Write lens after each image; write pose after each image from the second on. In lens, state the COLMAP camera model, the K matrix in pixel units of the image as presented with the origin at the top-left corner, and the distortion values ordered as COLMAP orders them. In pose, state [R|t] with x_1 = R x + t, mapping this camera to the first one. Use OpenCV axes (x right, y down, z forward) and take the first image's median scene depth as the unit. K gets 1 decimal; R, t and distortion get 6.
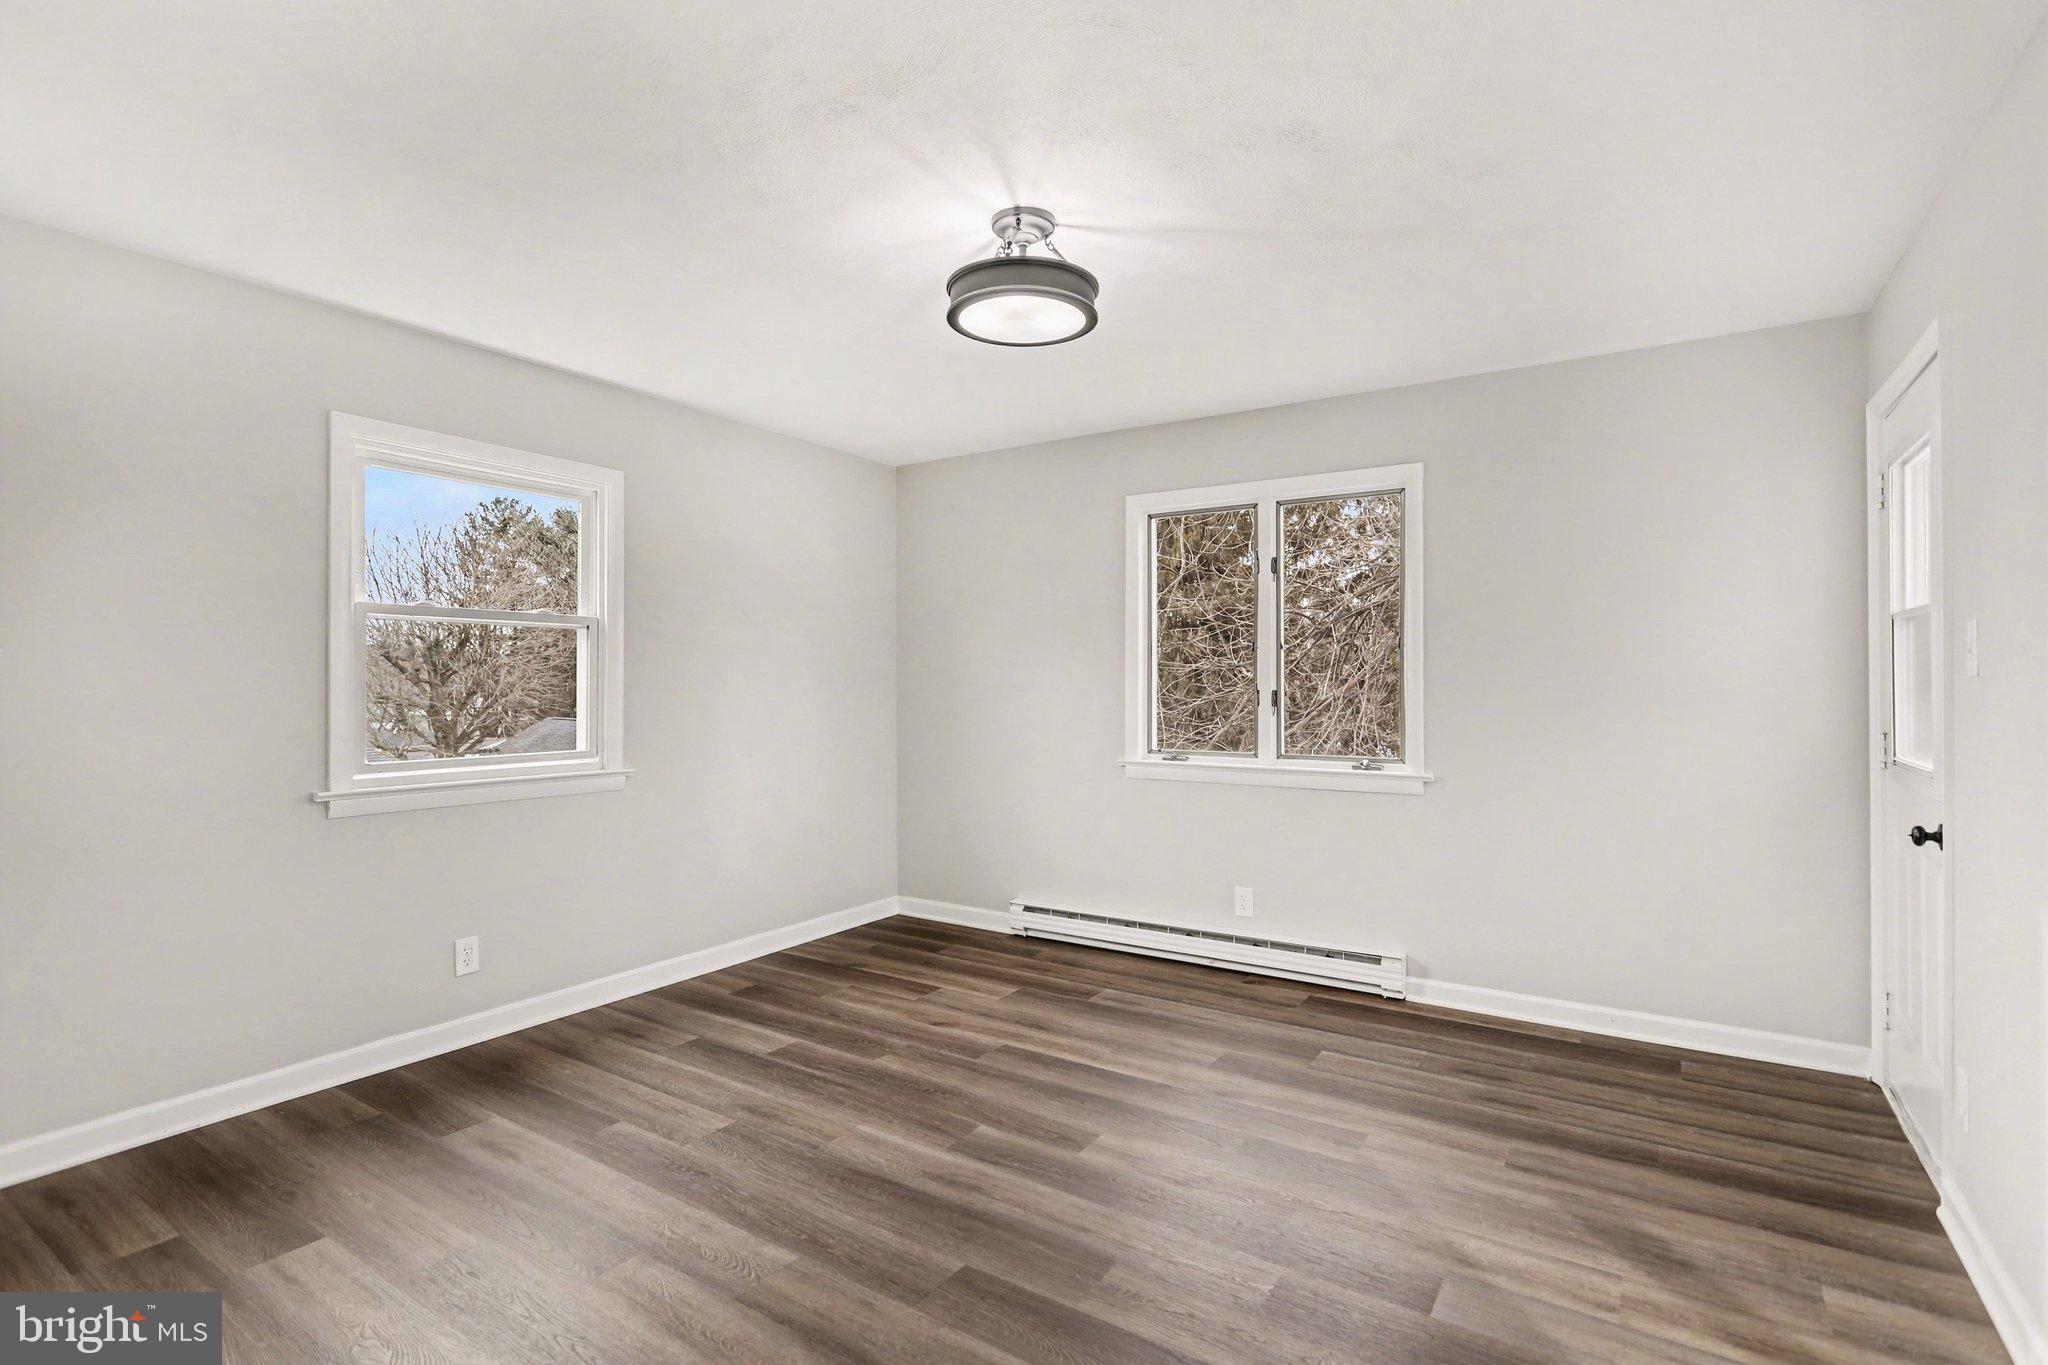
lens RADIAL K [[978.9, 0, 1015.2], [0, 978.9, 681.9], [0, 0, 1]] dist [-0.006409, 0.002452]
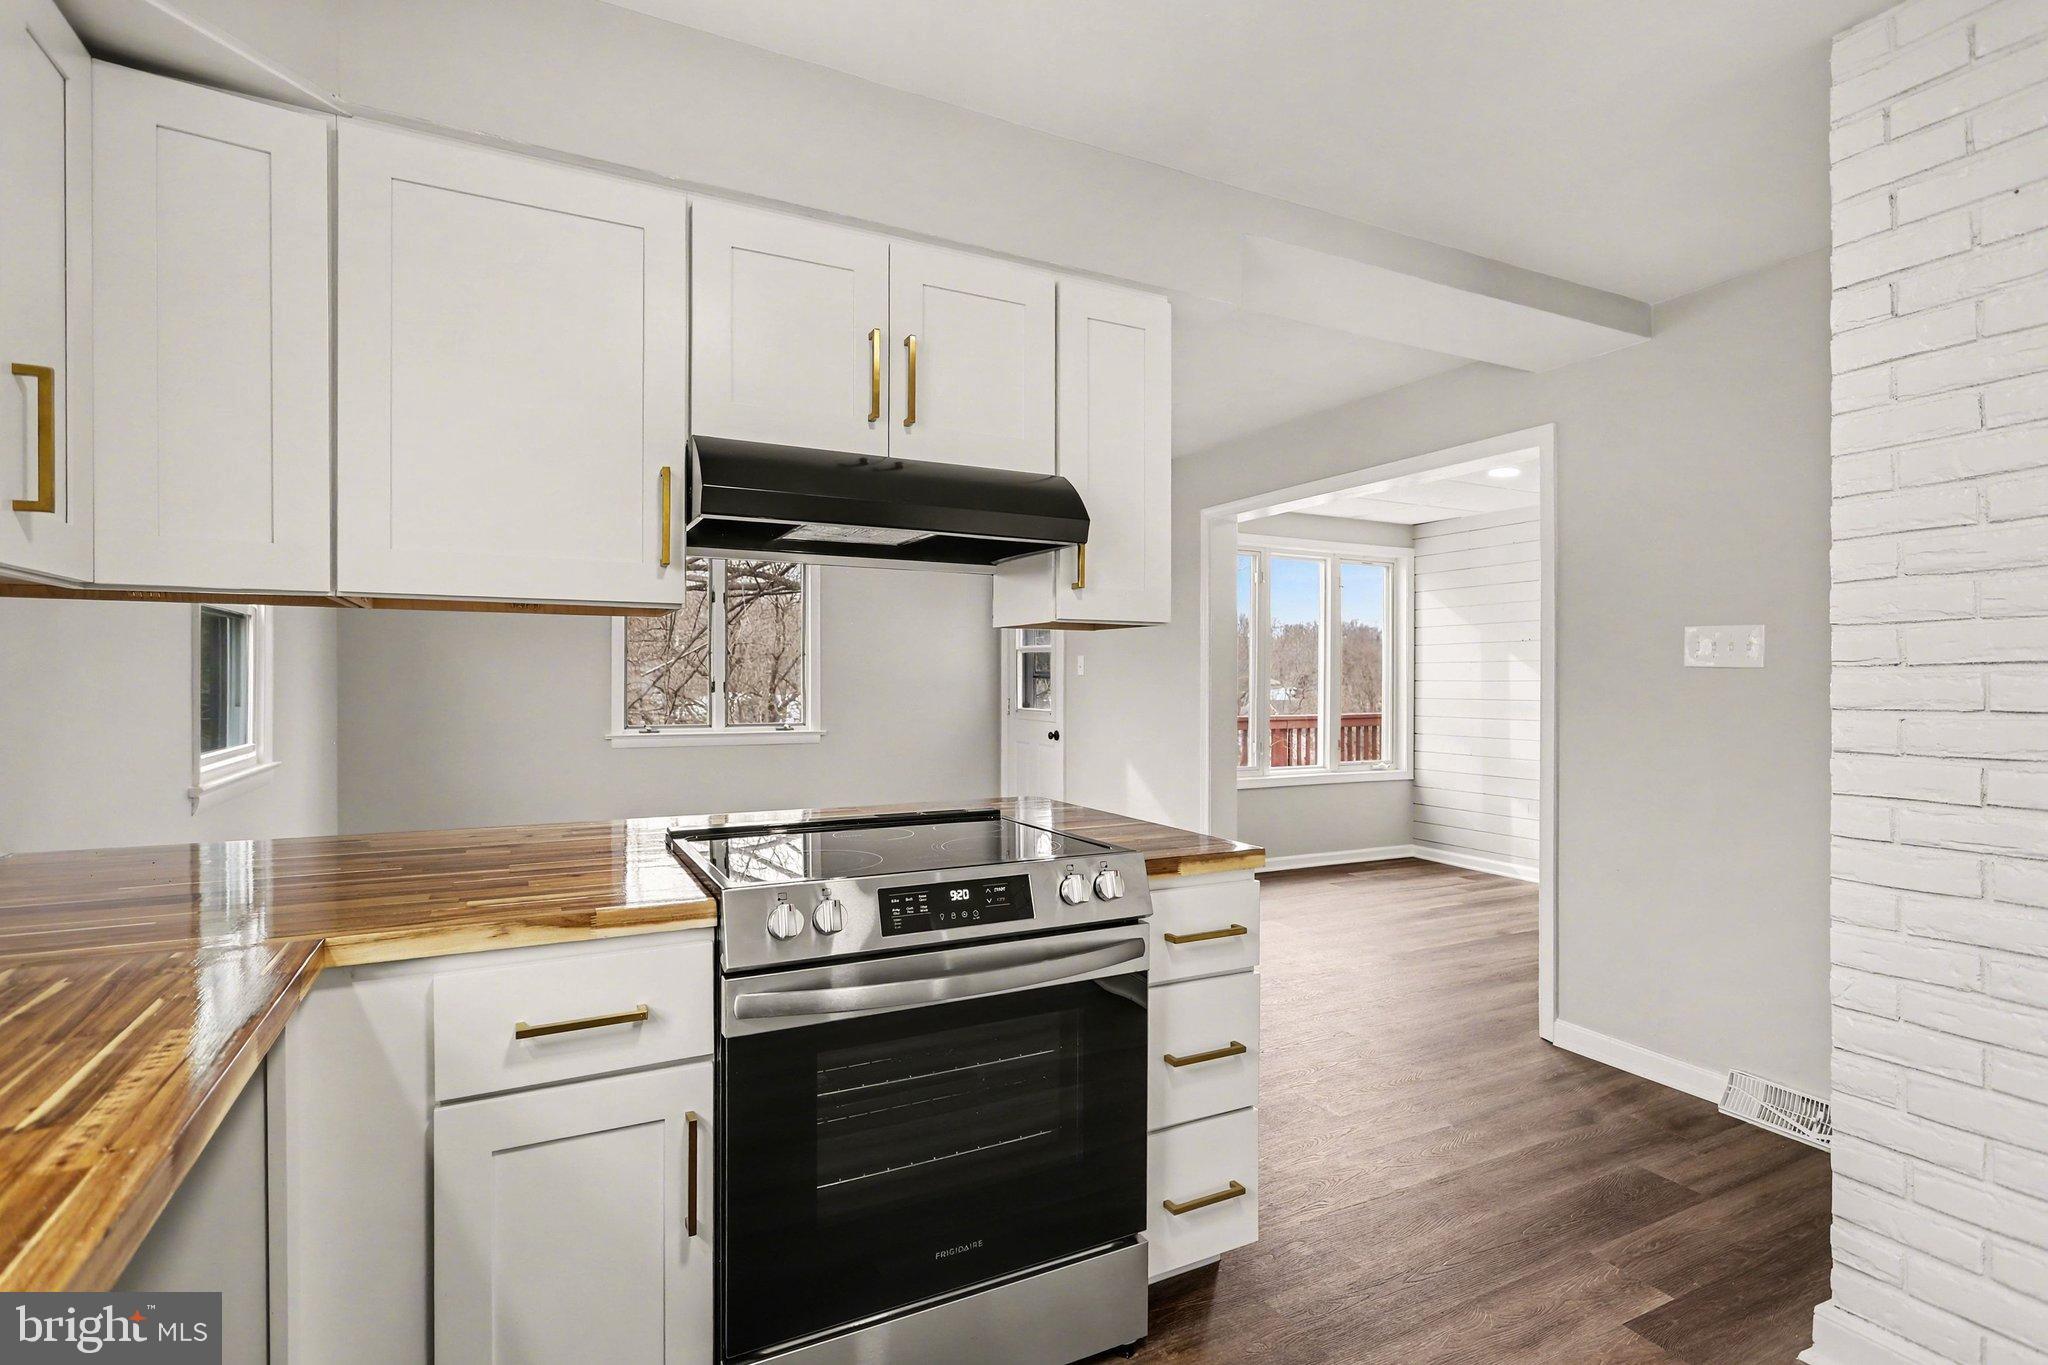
lens RADIAL K [[978.9, 0, 1021.9], [0, 978.9, 679.2], [0, 0, 1]] dist [-0.006409, 0.002452]
pose [[0.479910, 0.002862, 0.877313, -0.901399], [-0.006077, 0.999982, 0.000062, 0.002074], [-0.877297, -0.005362, 0.479919, -0.131472]]
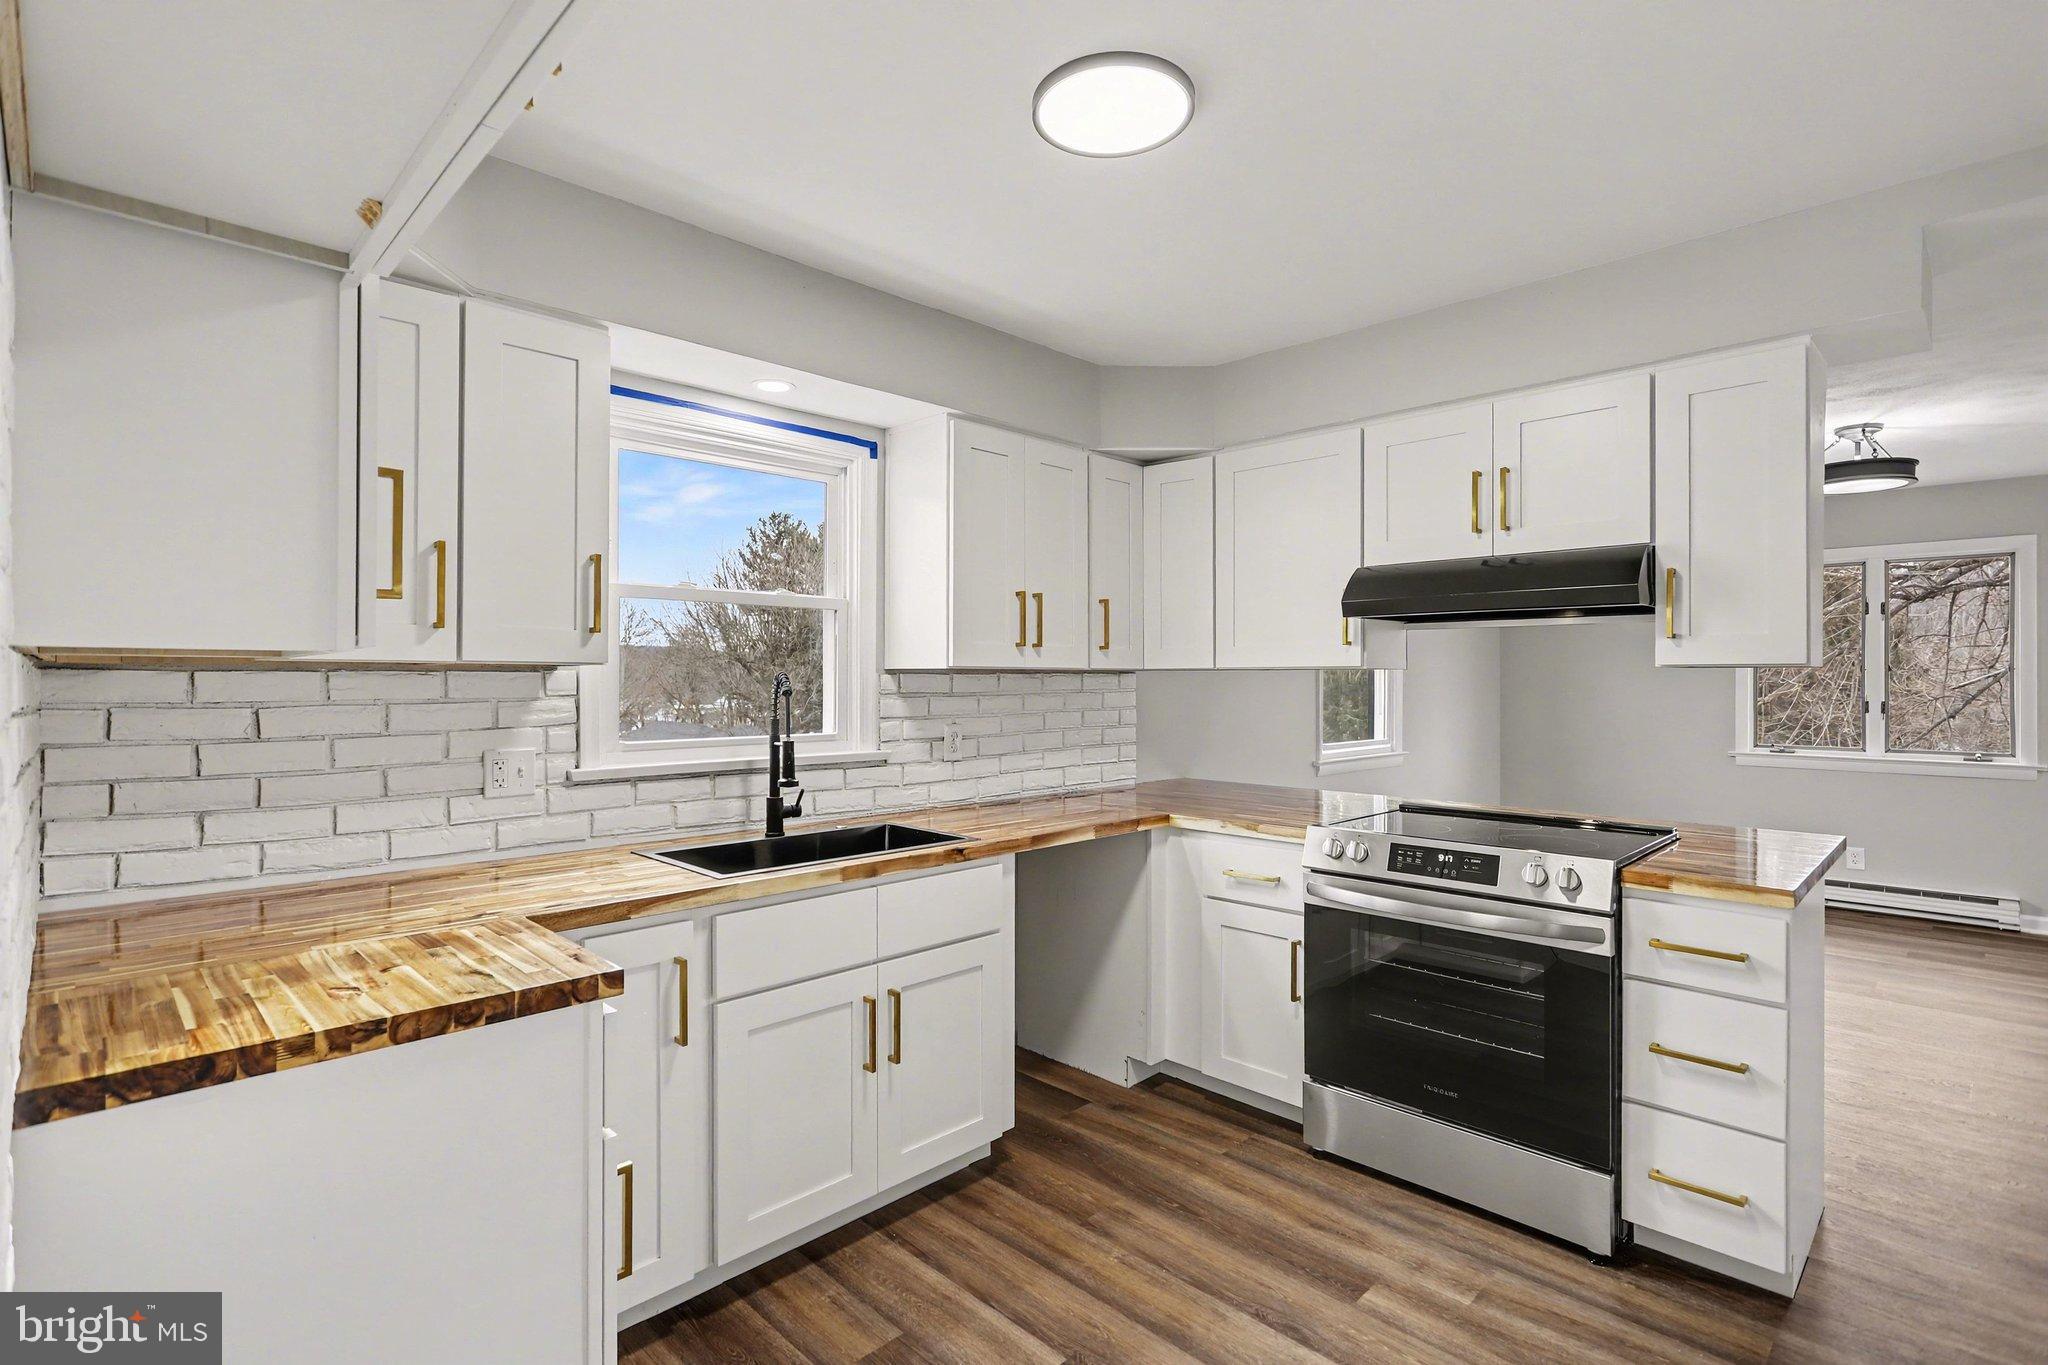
lens RADIAL K [[978.9, 0, 1013.6], [0, 978.9, 679.0], [0, 0, 1]] dist [-0.006409, 0.002452]
pose [[0.979777, 0.002466, -0.200077, -0.687930], [-0.002435, 0.999997, 0.000402, -0.021189], [0.200077, 0.000093, 0.979780, -0.593607]]
